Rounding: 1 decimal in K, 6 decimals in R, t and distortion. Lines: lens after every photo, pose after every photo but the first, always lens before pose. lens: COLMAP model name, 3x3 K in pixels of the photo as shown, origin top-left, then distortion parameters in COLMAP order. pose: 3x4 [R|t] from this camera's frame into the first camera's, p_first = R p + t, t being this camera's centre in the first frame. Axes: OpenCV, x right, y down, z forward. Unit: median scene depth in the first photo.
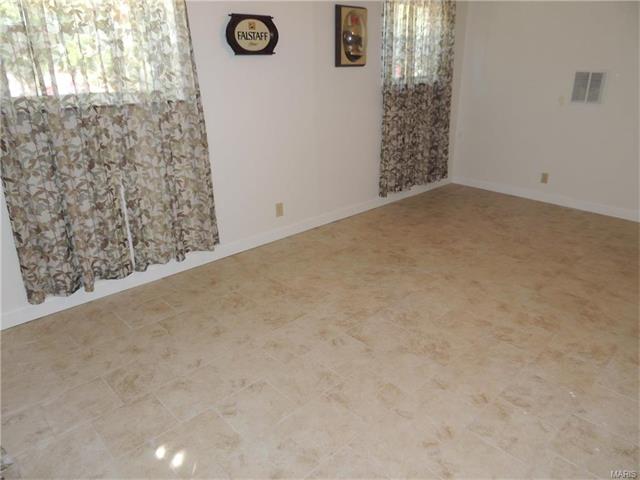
lens RADIAL K [[459.4, 0, 320.6], [0, 459.4, 241.1], [0, 0, 1]] dist [-0.032477, 0.015636]
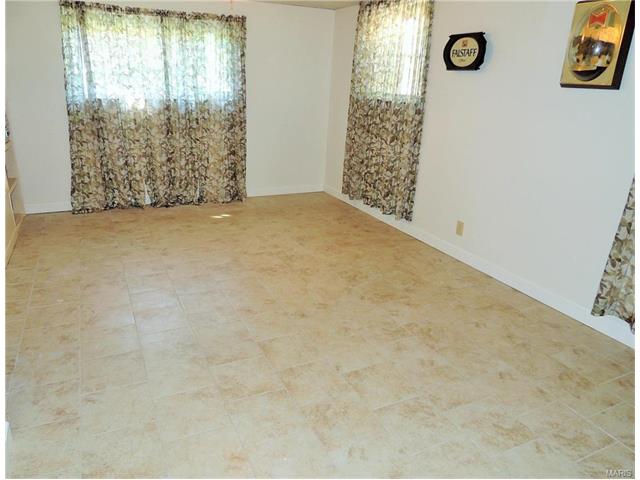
lens RADIAL K [[459.4, 0, 320.0], [0, 459.4, 239.6], [0, 0, 1]] dist [-0.032477, 0.015636]
pose [[-0.291881, 0.310207, -0.904752, 1.062082], [-0.393496, 0.823234, 0.409203, -0.395583], [0.871761, 0.475455, -0.118221, 1.046025]]
